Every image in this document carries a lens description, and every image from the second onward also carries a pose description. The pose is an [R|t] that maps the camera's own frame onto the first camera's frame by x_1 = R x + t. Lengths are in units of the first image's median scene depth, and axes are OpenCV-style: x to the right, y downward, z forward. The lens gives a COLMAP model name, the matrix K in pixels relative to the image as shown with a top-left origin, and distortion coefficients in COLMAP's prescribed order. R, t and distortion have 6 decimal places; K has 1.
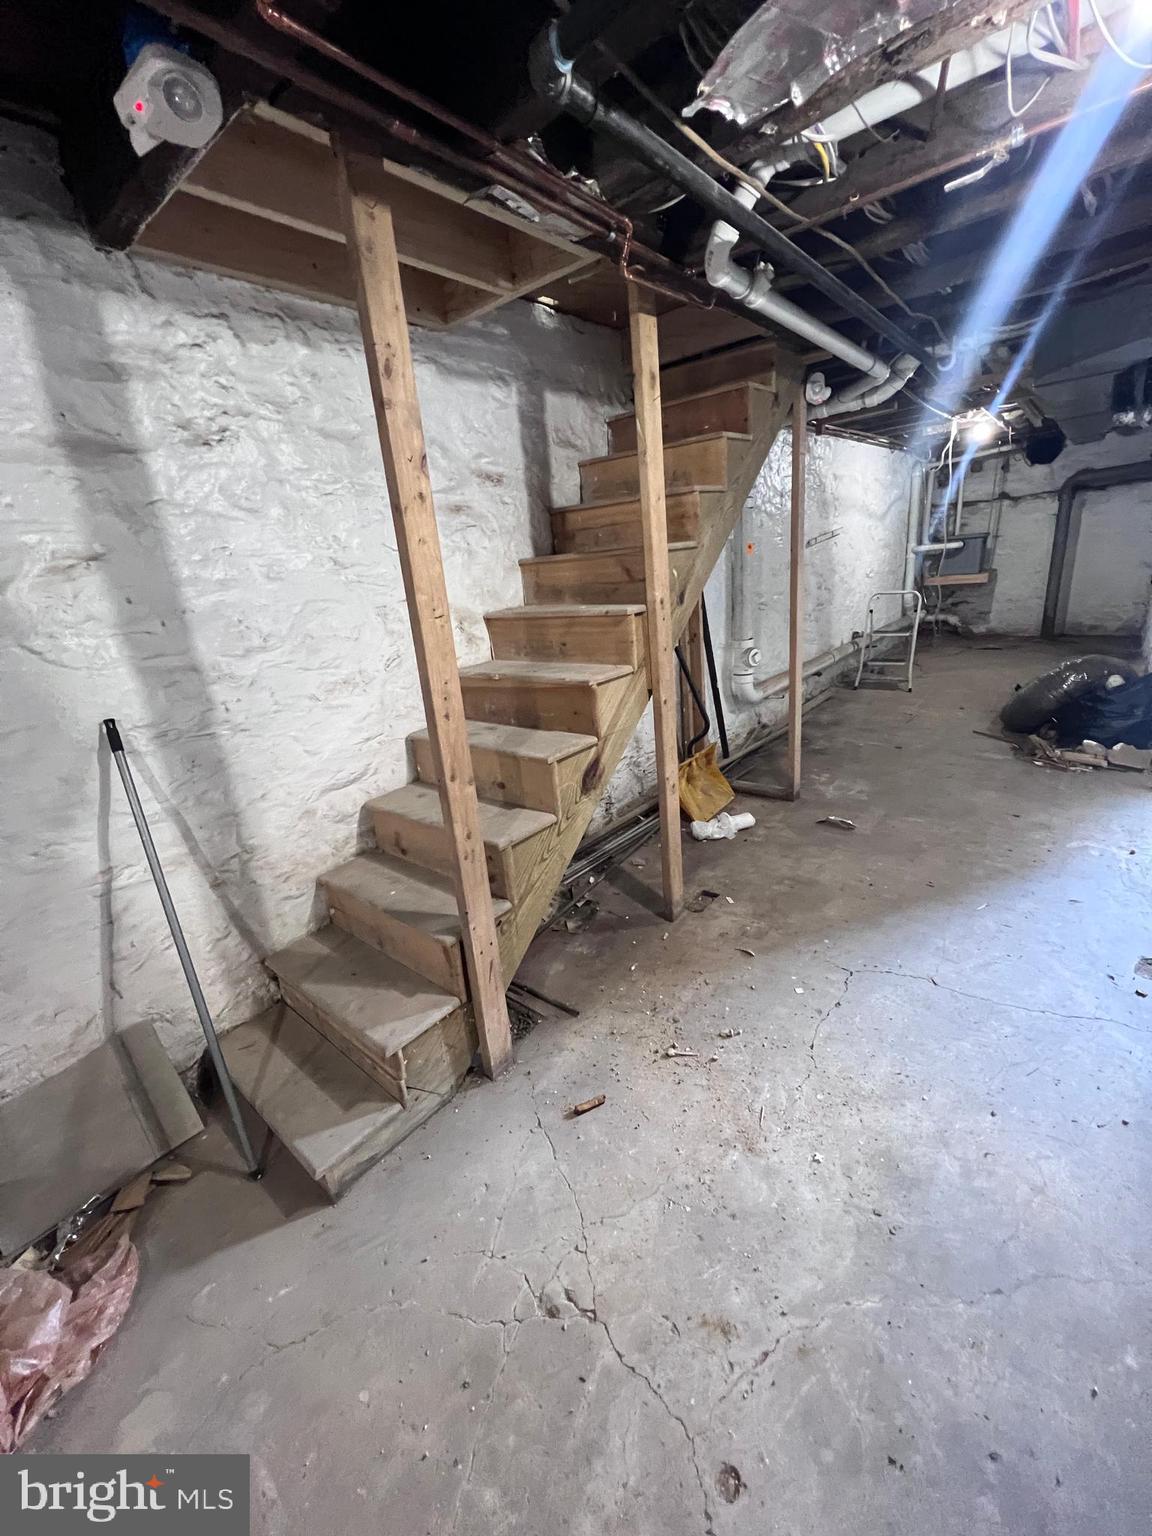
lens RADIAL K [[614.5, 0, 571.0], [0, 614.5, 768.6], [0, 0, 1]] dist [-0.000948, 0.000227]
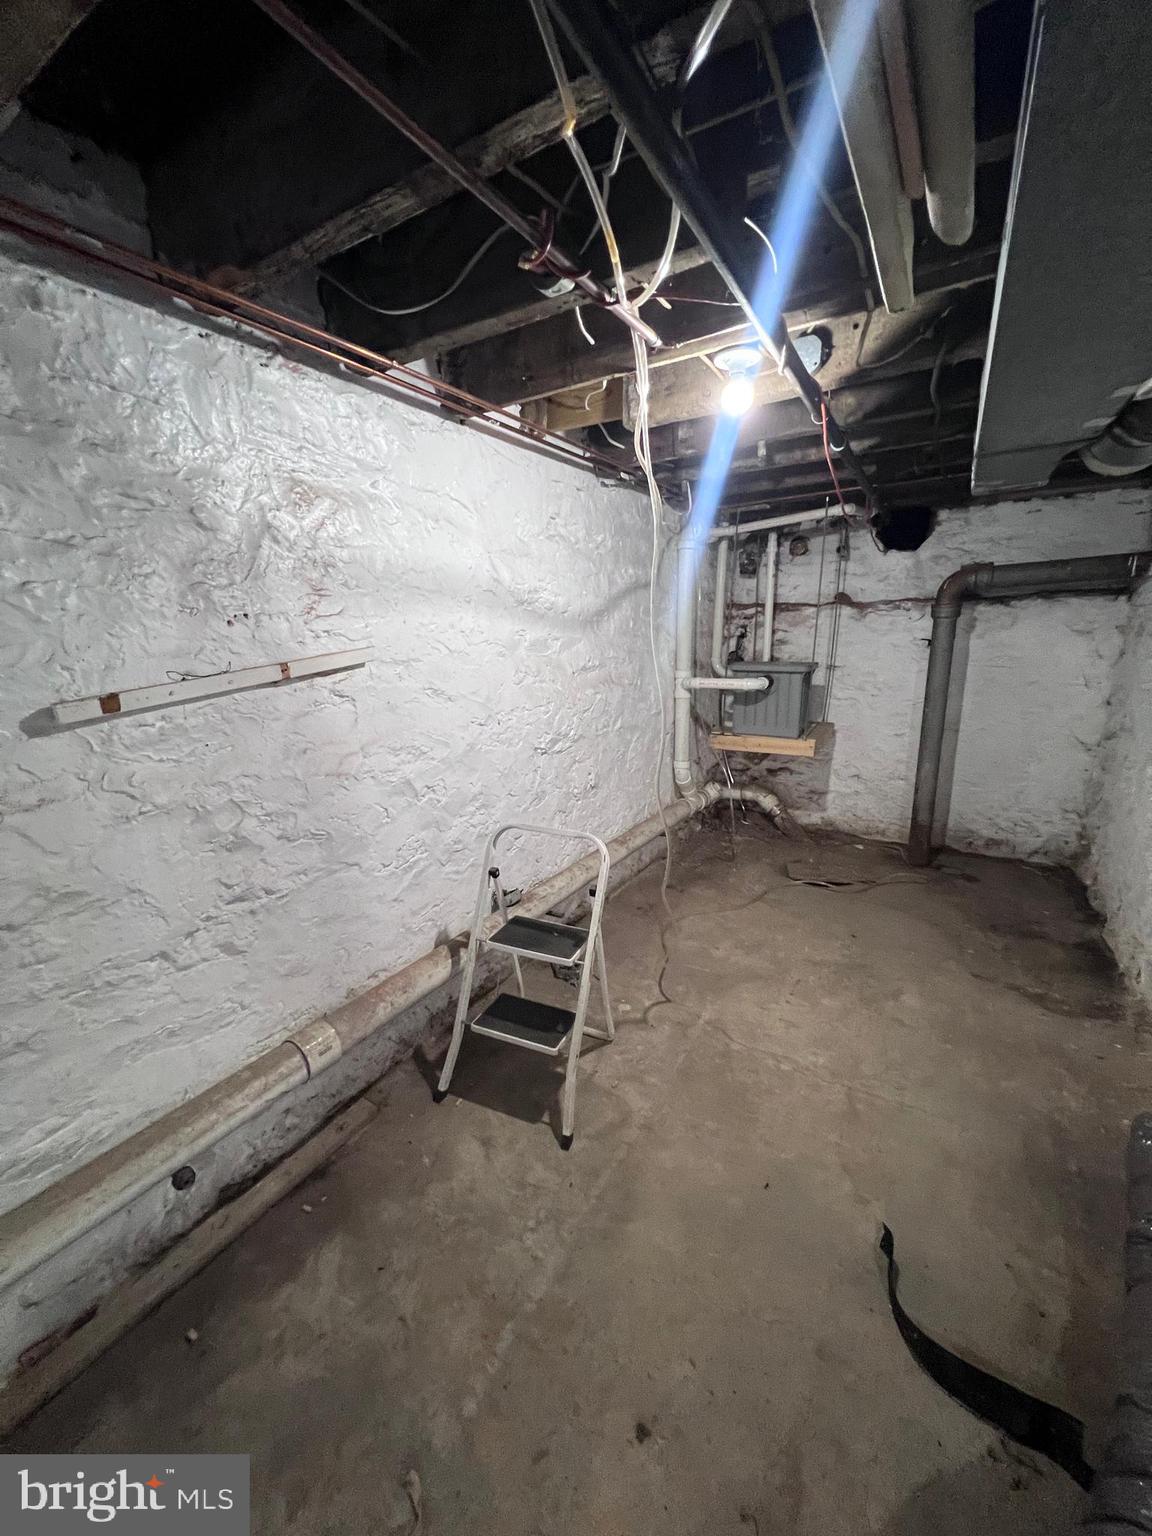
lens RADIAL K [[614.5, 0, 571.0], [0, 614.5, 768.6], [0, 0, 1]] dist [-0.000948, 0.000227]
pose [[0.986980, 0.044678, 0.154513, 0.410202], [-0.028652, 0.994119, -0.104434, -0.241591], [-0.158270, 0.098647, 0.982456, 0.541819]]
